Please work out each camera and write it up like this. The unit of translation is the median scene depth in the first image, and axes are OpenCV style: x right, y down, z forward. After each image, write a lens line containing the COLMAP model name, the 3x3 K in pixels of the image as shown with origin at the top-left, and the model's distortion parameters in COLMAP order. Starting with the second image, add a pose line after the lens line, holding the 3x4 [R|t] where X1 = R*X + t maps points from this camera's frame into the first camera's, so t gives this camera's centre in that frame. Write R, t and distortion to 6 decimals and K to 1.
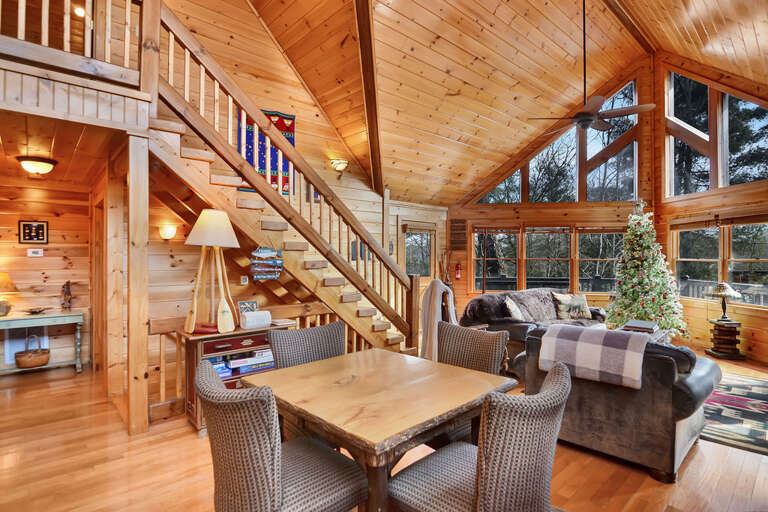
lens RADIAL K [[389.0, 0, 376.5], [0, 389.0, 249.7], [0, 0, 1]] dist [-0.002760, -0.000789]
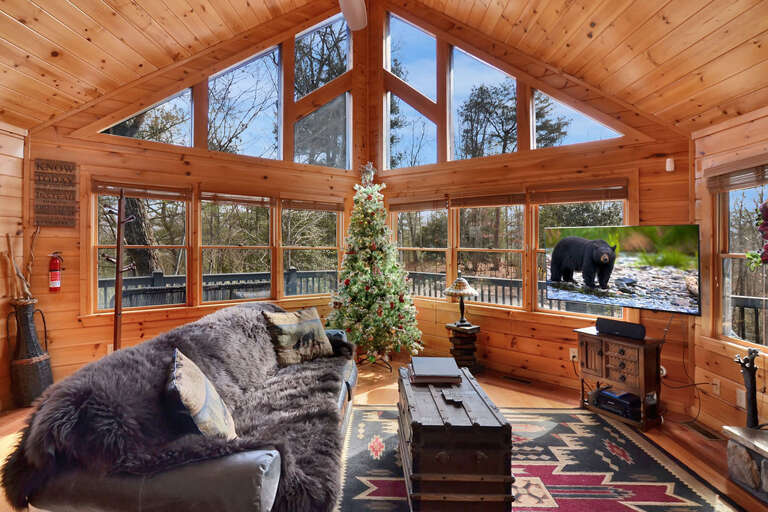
lens RADIAL K [[389.0, 0, 376.5], [0, 389.0, 249.7], [0, 0, 1]] dist [-0.002760, -0.000789]
pose [[0.672163, -0.005533, 0.740383, 0.161816], [-0.022217, 0.999371, 0.027639, 0.007974], [-0.740070, -0.035027, 0.671617, 0.526097]]
